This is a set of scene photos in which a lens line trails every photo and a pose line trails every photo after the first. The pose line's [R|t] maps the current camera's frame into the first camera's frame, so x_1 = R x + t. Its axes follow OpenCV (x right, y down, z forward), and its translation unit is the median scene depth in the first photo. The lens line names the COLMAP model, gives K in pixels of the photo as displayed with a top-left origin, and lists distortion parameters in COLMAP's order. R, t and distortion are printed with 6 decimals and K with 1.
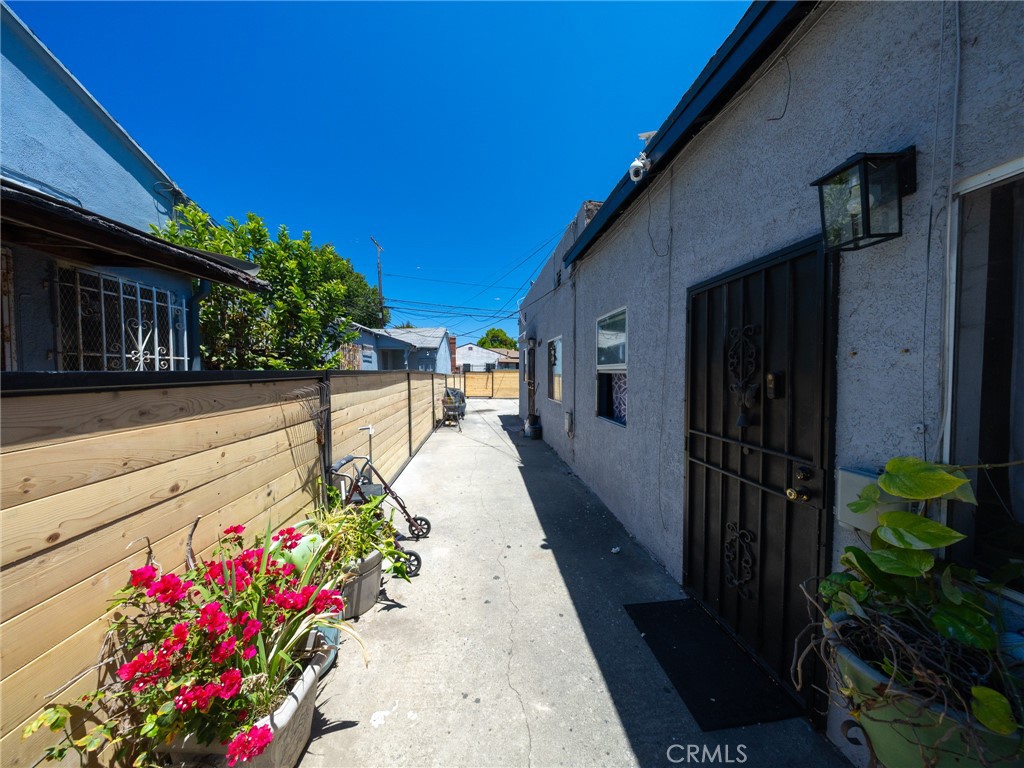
lens RADIAL K [[335.4, 0, 509.8], [0, 335.4, 385.4], [0, 0, 1]] dist [0.009706, -0.005113]
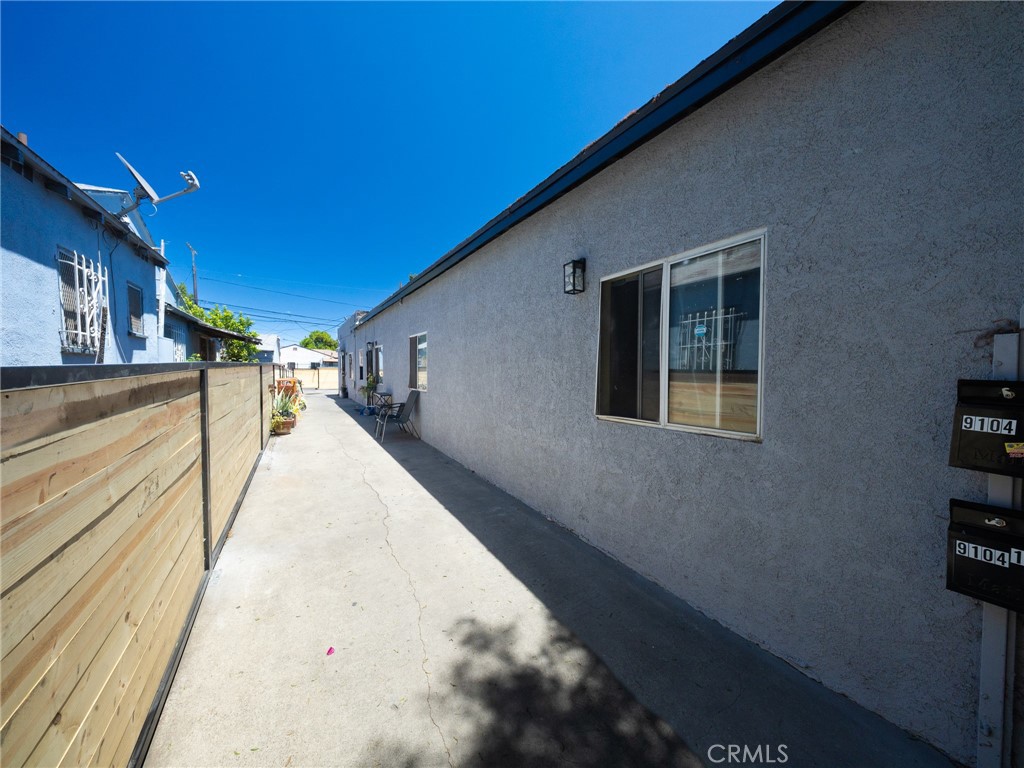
lens RADIAL K [[335.4, 0, 509.8], [0, 335.4, 385.4], [0, 0, 1]] dist [0.009706, -0.005113]
pose [[0.890385, -0.022412, 0.454657, 0.012929], [0.022777, 0.999730, 0.004676, 0.028189], [-0.454638, 0.006193, 0.890655, -0.395346]]
